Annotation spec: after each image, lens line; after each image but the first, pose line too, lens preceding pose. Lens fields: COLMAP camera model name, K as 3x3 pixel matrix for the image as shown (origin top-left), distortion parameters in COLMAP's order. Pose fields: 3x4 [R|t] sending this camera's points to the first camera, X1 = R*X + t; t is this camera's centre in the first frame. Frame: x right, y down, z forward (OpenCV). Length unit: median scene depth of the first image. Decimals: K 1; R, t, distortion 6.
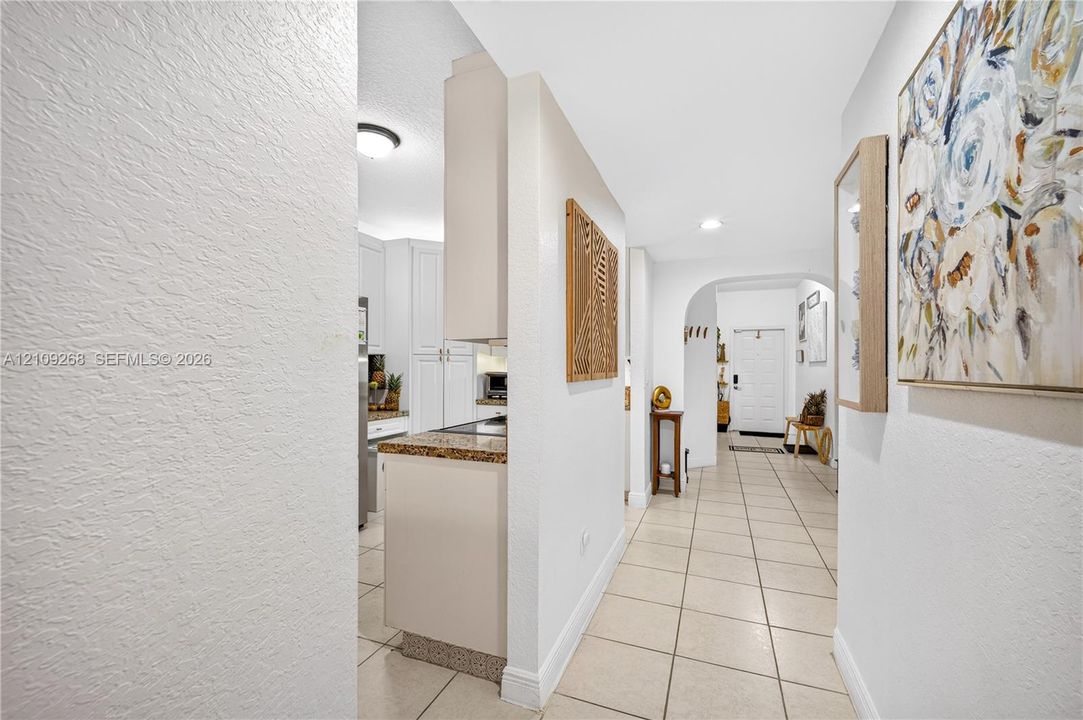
lens RADIAL K [[442.9, 0, 540.2], [0, 442.9, 370.1], [0, 0, 1]] dist [-0.000689, -0.000343]
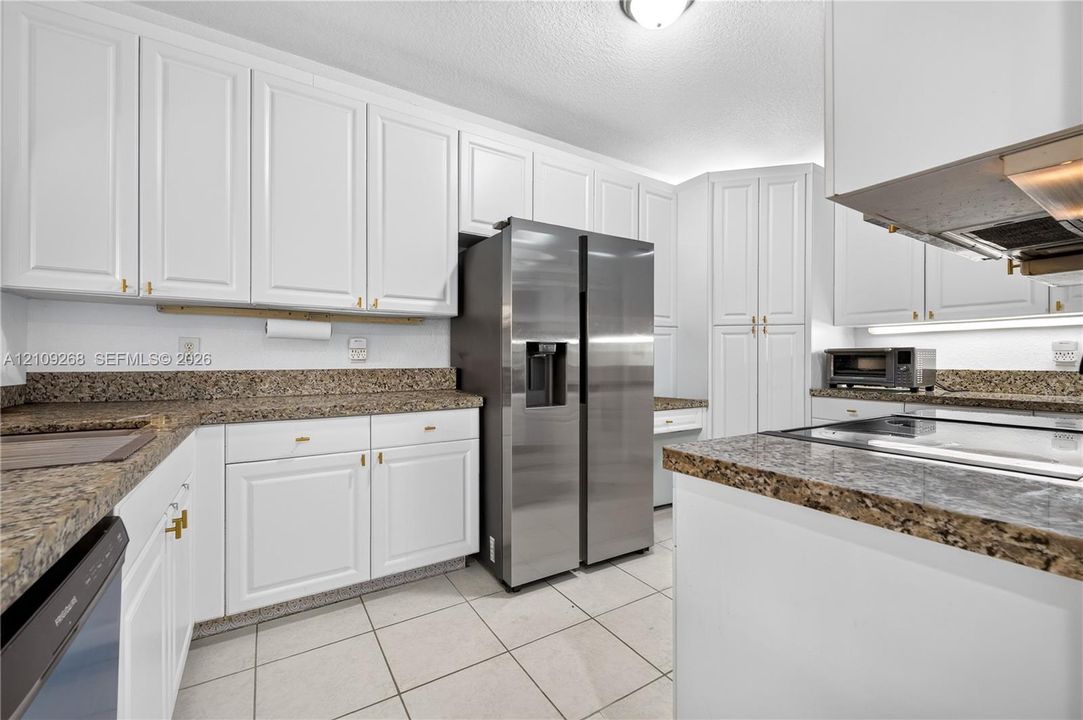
lens RADIAL K [[442.9, 0, 545.4], [0, 442.9, 360.2], [0, 0, 1]] dist [-0.000689, -0.000343]
pose [[0.809014, -0.002583, -0.587784, -0.079149], [-0.002786, 0.999962, -0.008230, 0.030979], [0.587783, 0.008296, 0.808976, 0.232447]]
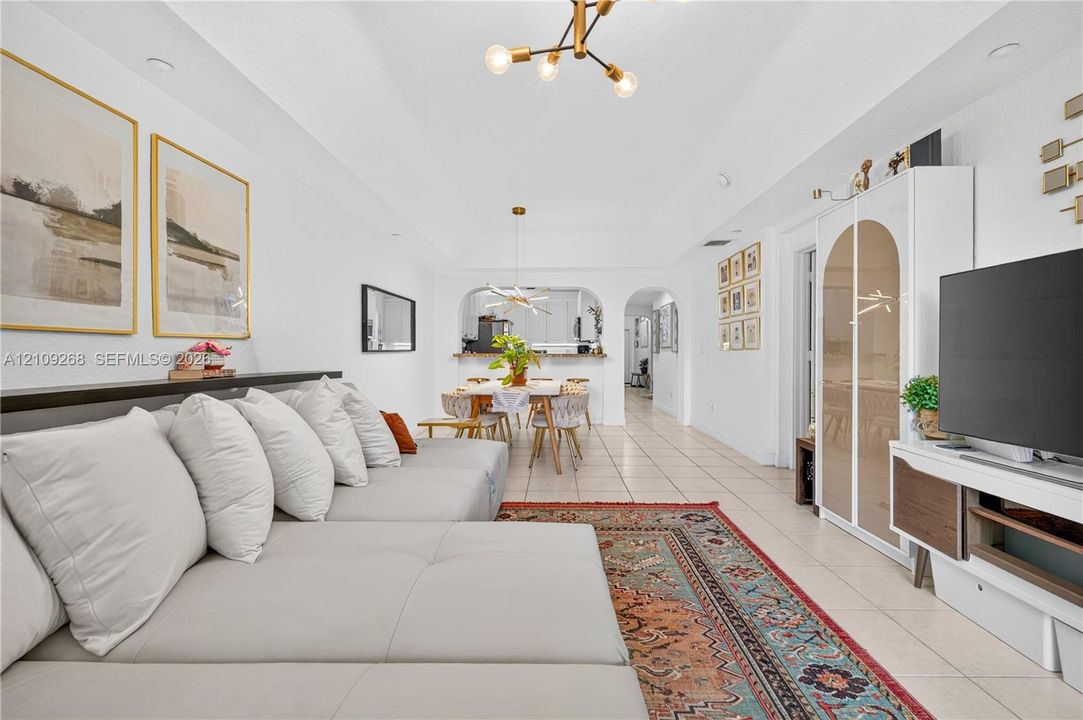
lens RADIAL K [[442.9, 0, 540.5], [0, 442.9, 352.8], [0, 0, 1]] dist [-0.000689, -0.000343]
pose [[0.940428, 0.000758, 0.339991, -0.960960], [0.000692, 0.999991, -0.004145, 0.036184], [-0.339991, 0.004134, 0.940419, -1.420208]]
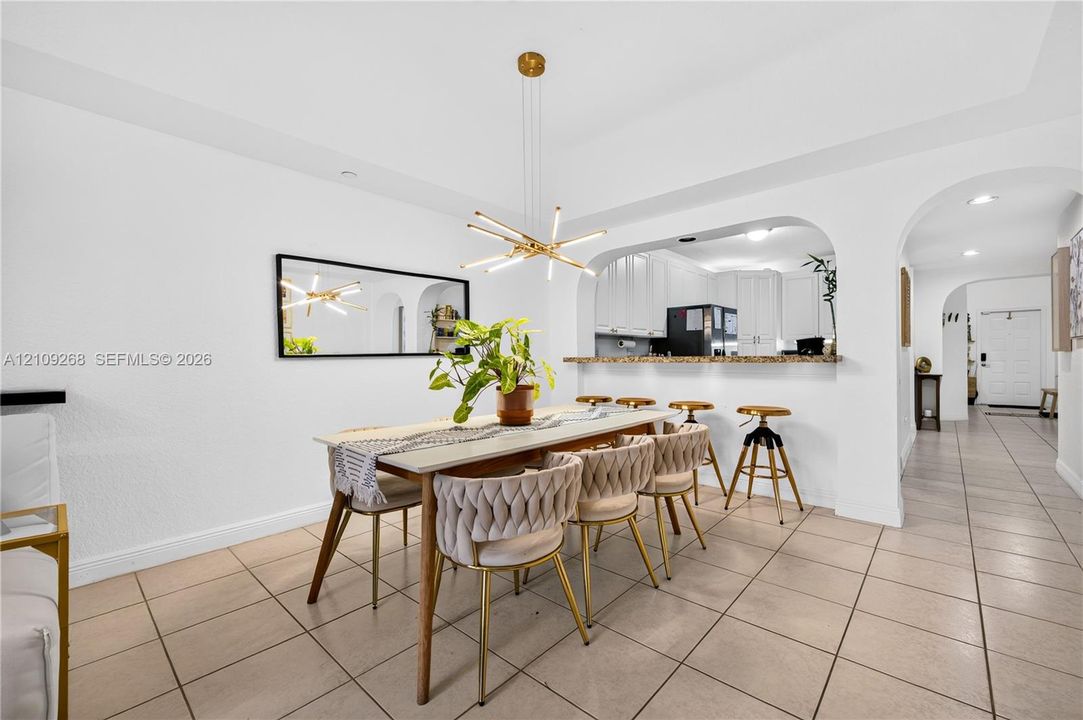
lens RADIAL K [[442.9, 0, 542.5], [0, 442.9, 362.4], [0, 0, 1]] dist [-0.000689, -0.000343]
pose [[0.937186, -0.010023, -0.348687, -0.400841], [0.011050, 0.999938, 0.000957, 0.040763], [0.348656, -0.004750, 0.937239, -0.817104]]
